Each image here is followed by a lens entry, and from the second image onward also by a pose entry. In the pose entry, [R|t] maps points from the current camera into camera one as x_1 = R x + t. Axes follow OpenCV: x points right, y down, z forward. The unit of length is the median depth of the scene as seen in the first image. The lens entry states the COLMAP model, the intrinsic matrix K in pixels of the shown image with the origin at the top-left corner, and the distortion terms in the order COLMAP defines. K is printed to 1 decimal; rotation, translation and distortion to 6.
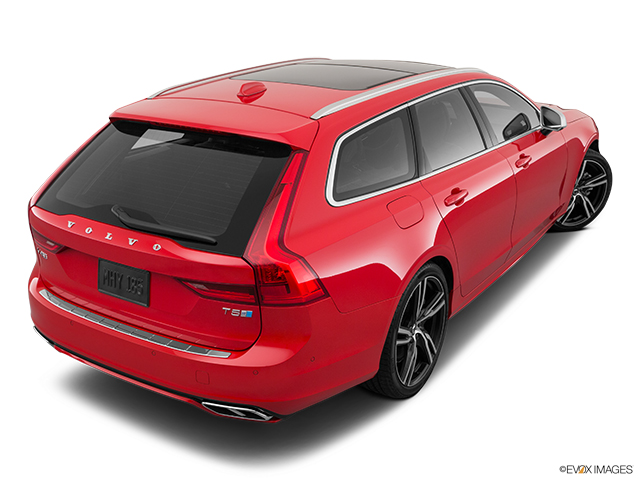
lens RADIAL K [[691.8, 0, 321.2], [0, 691.8, 238.5], [0, 0, 1]] dist [0.021253, 0.000000]
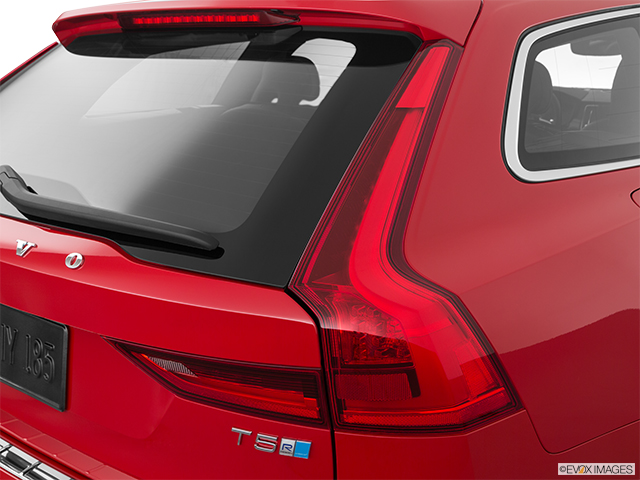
lens RADIAL K [[824.4, 0, 322.4], [0, 824.4, 242.9], [0, 0, 1]] dist [-0.056524, 0.000000]
pose [[0.994627, 0.025866, -0.100242, -0.052842], [-0.034508, 0.995744, -0.085461, 0.037867], [0.097605, 0.088461, 0.991286, 0.561718]]
